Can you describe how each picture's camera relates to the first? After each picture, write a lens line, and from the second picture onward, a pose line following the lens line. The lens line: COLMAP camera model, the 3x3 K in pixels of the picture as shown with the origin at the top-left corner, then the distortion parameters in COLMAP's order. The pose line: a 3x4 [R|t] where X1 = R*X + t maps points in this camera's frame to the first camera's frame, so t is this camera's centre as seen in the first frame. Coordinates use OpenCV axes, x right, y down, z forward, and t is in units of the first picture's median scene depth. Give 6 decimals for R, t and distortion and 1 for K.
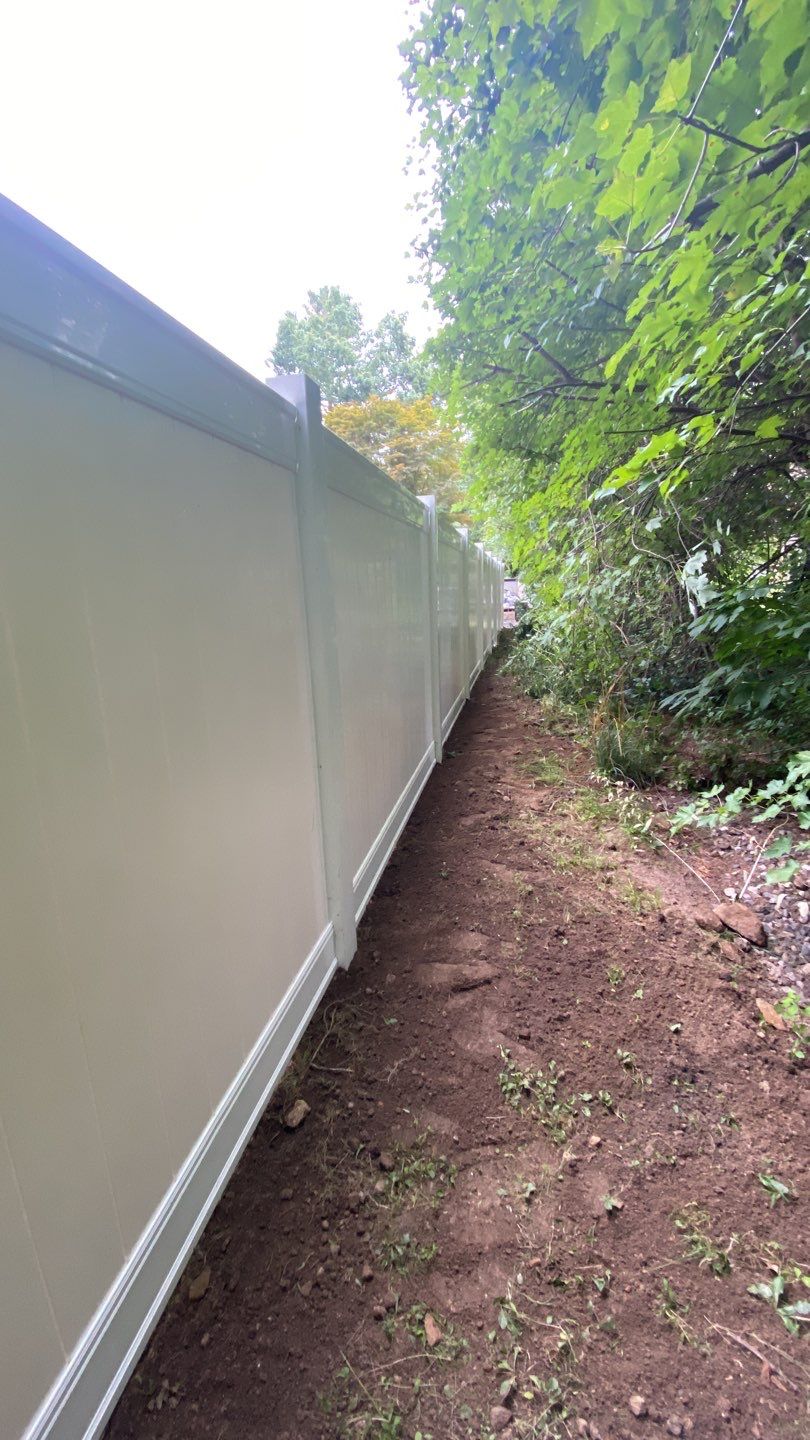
lens RADIAL K [[599.4, 0, 405.0], [0, 599.4, 720.0], [0, 0, 1]] dist [0.023592, -0.022038]
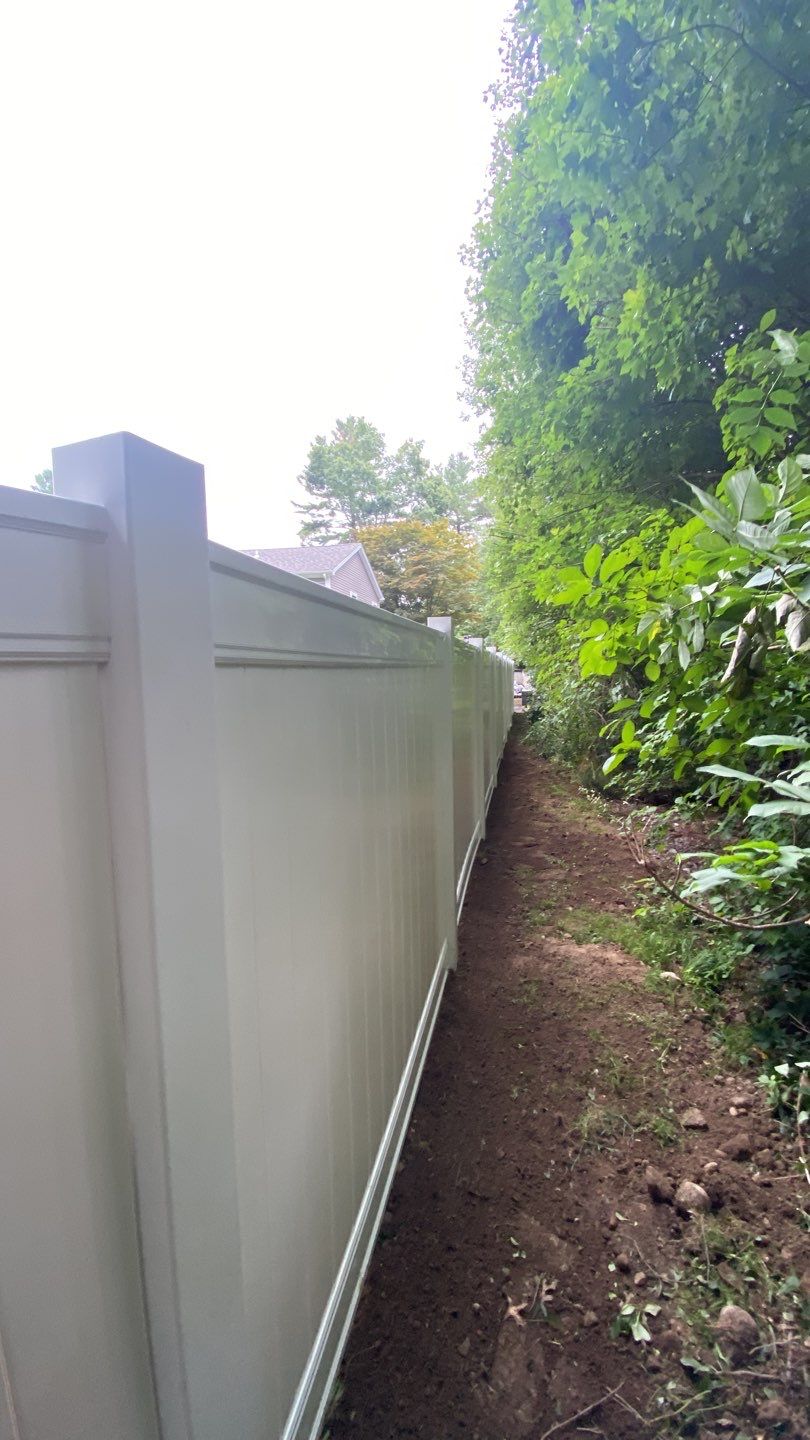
lens RADIAL K [[588.4, 0, 405.0], [0, 588.4, 720.0], [0, 0, 1]] dist [0.062216, -0.020407]
pose [[0.999854, 0.015884, -0.006254, -0.255371], [-0.016584, 0.990677, -0.135216, 0.140257], [0.004048, 0.135300, 0.990796, -0.963463]]
